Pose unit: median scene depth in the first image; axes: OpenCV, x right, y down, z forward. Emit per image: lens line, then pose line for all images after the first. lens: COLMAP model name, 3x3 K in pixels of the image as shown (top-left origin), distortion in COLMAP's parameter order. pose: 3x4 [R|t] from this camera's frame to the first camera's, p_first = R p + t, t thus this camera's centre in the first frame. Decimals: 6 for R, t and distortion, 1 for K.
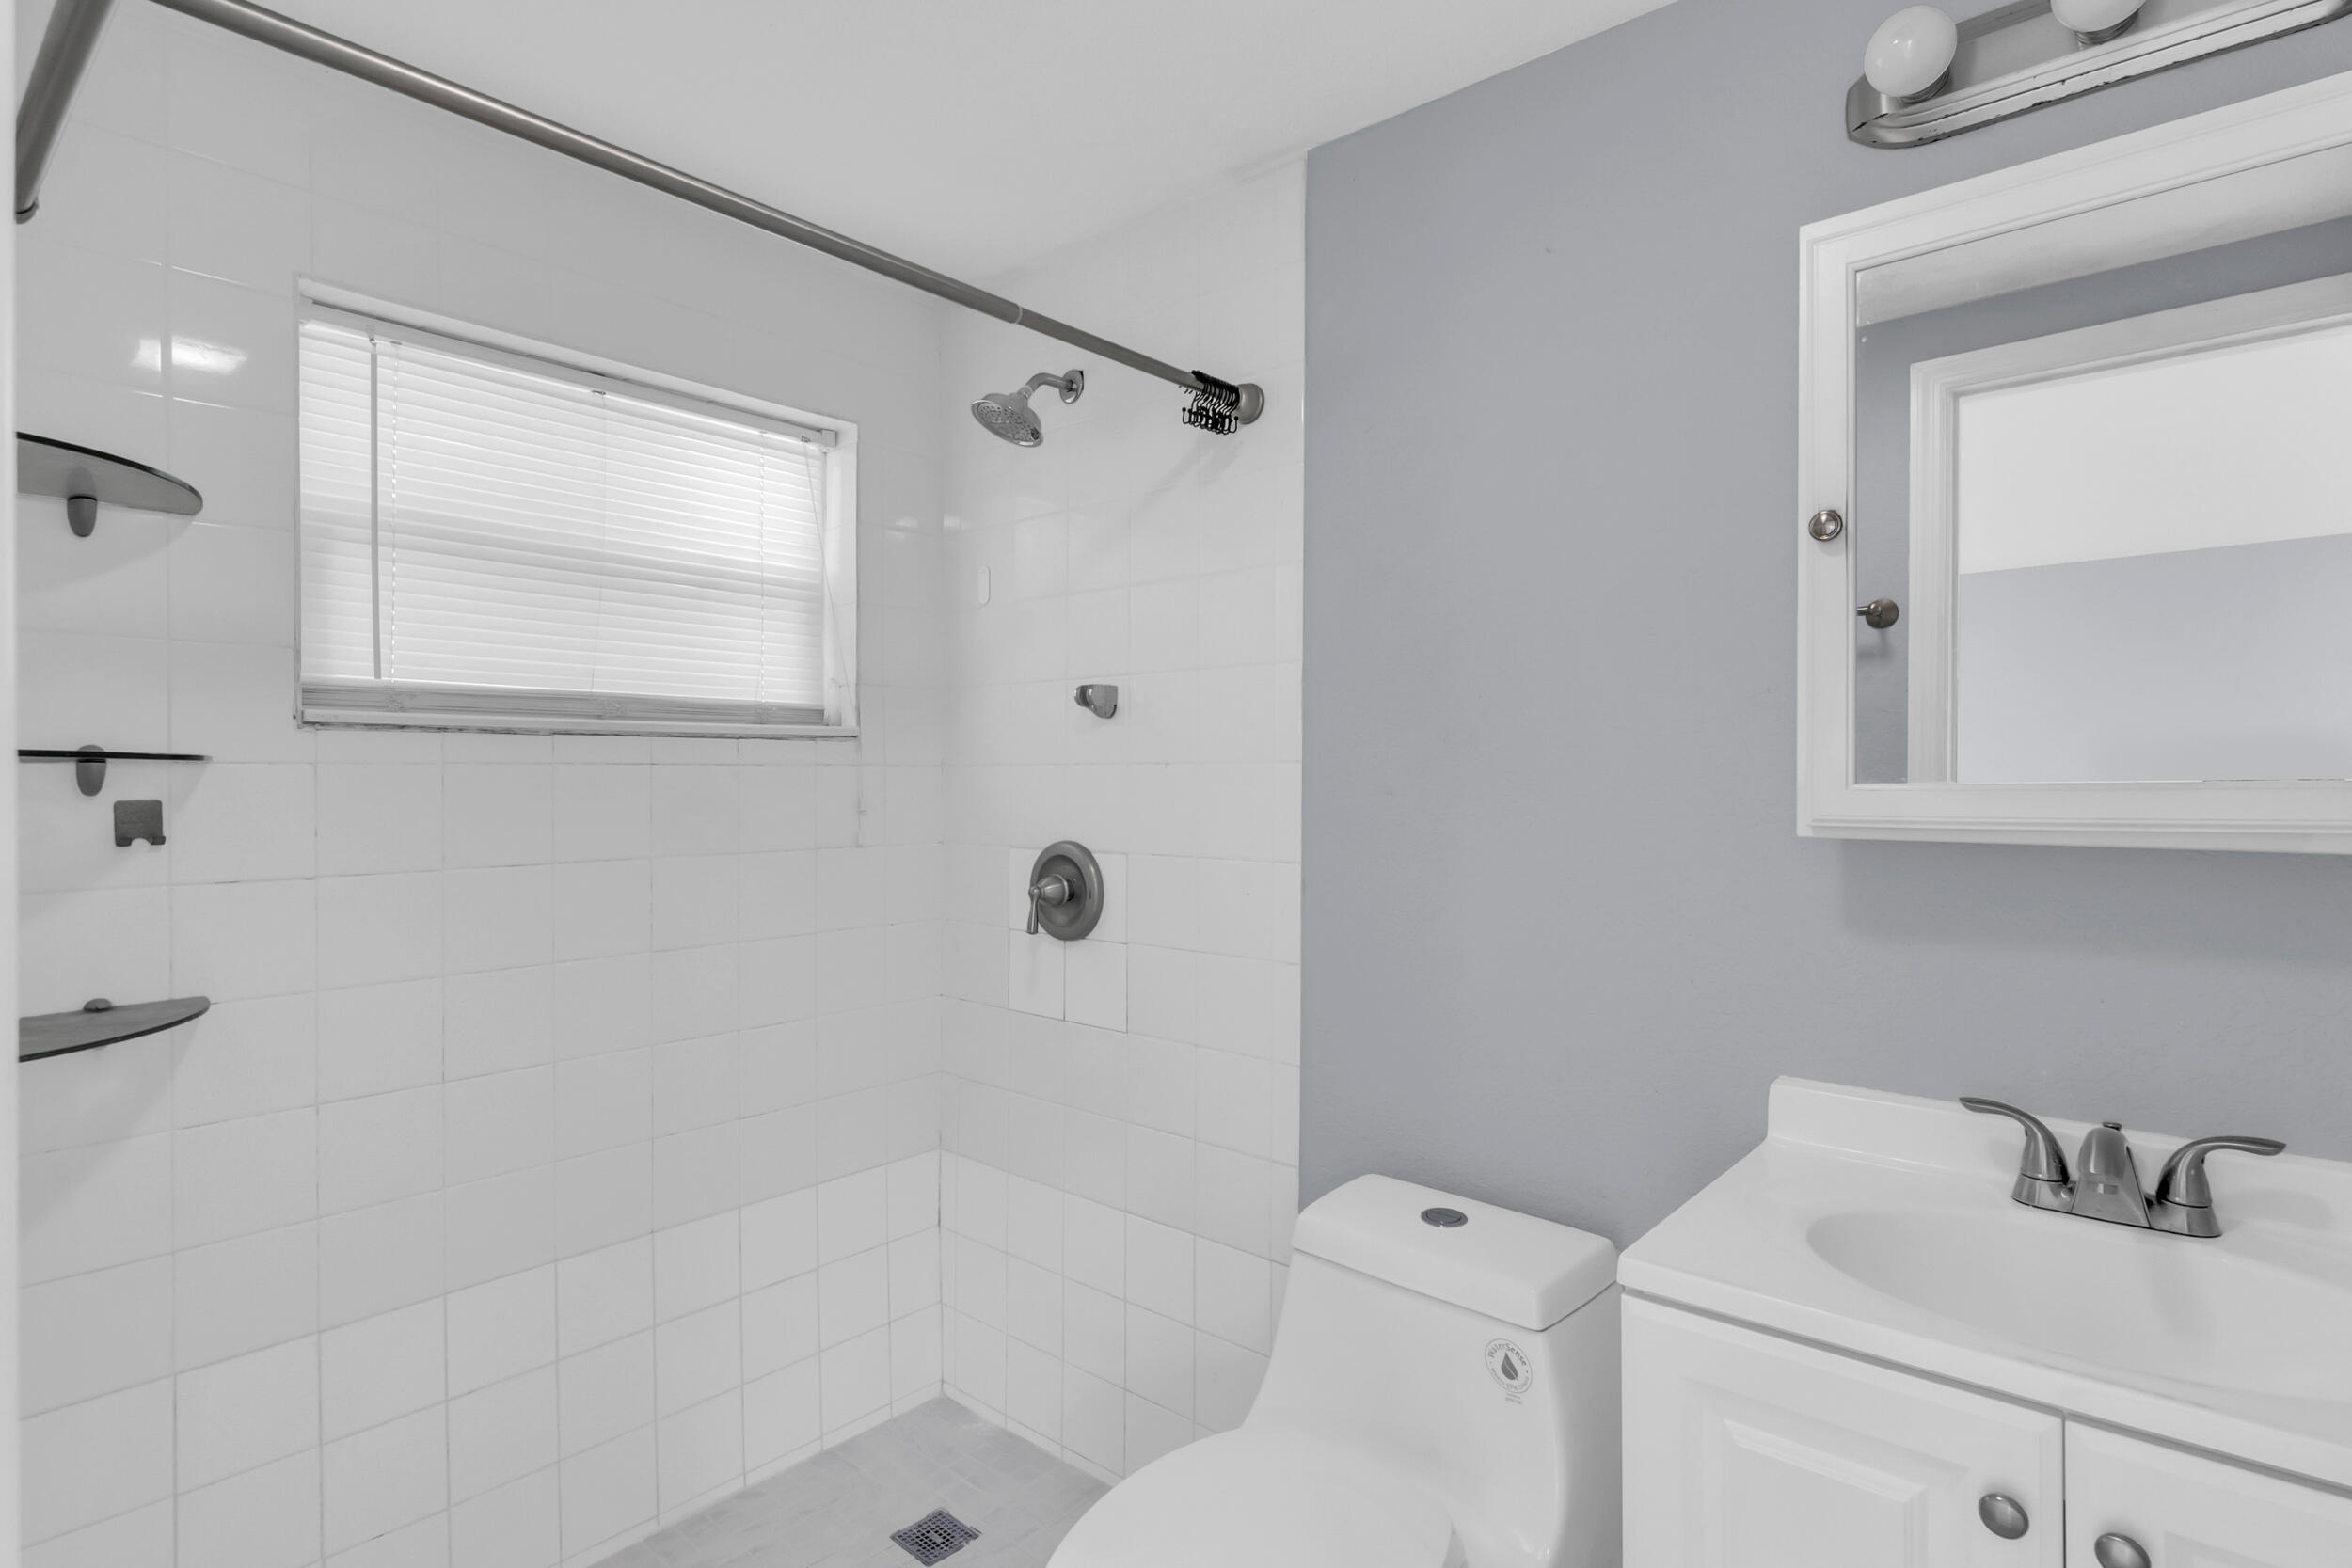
lens RADIAL K [[1136.2, 0, 1184.5], [0, 1136.2, 760.6], [0, 0, 1]] dist [0.002579, -0.001039]
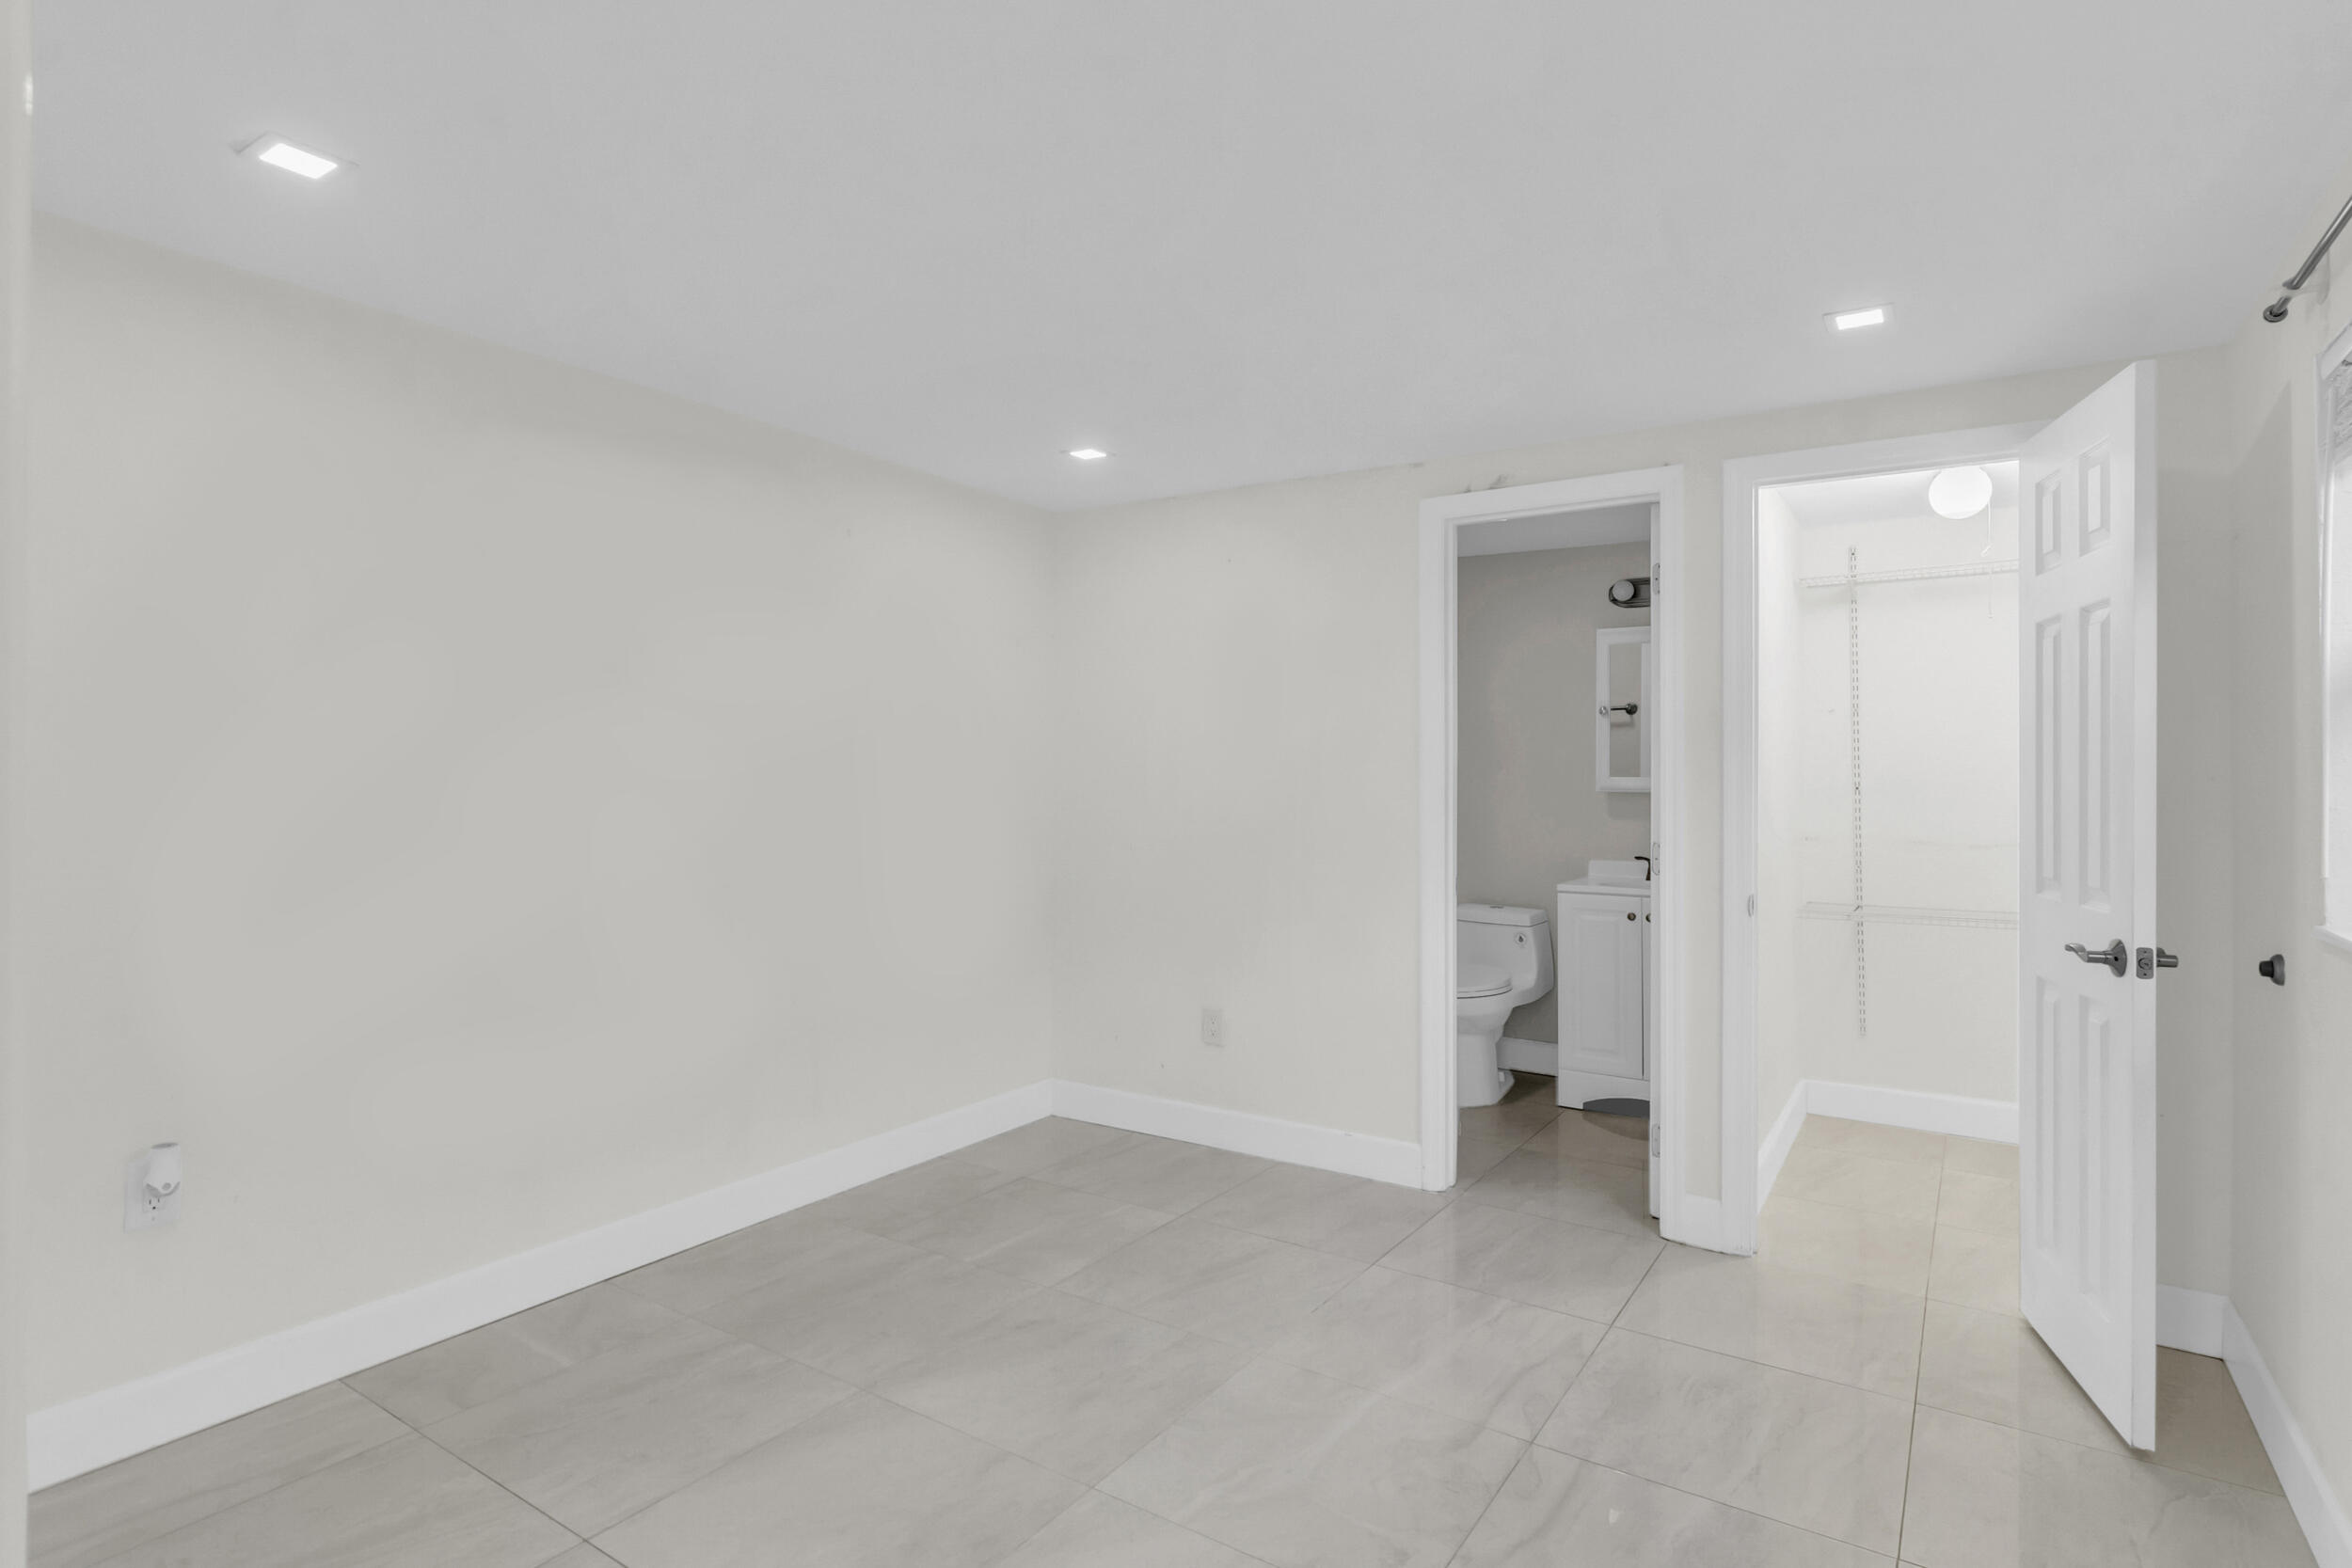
lens RADIAL K [[1136.2, 0, 1184.5], [0, 1136.2, 760.6], [0, 0, 1]] dist [0.002579, -0.001039]
pose [[0.989989, -0.000940, 0.141140, -1.381804], [0.000064, 0.999981, 0.006209, -0.060794], [-0.141143, -0.006138, 0.989970, -2.610194]]
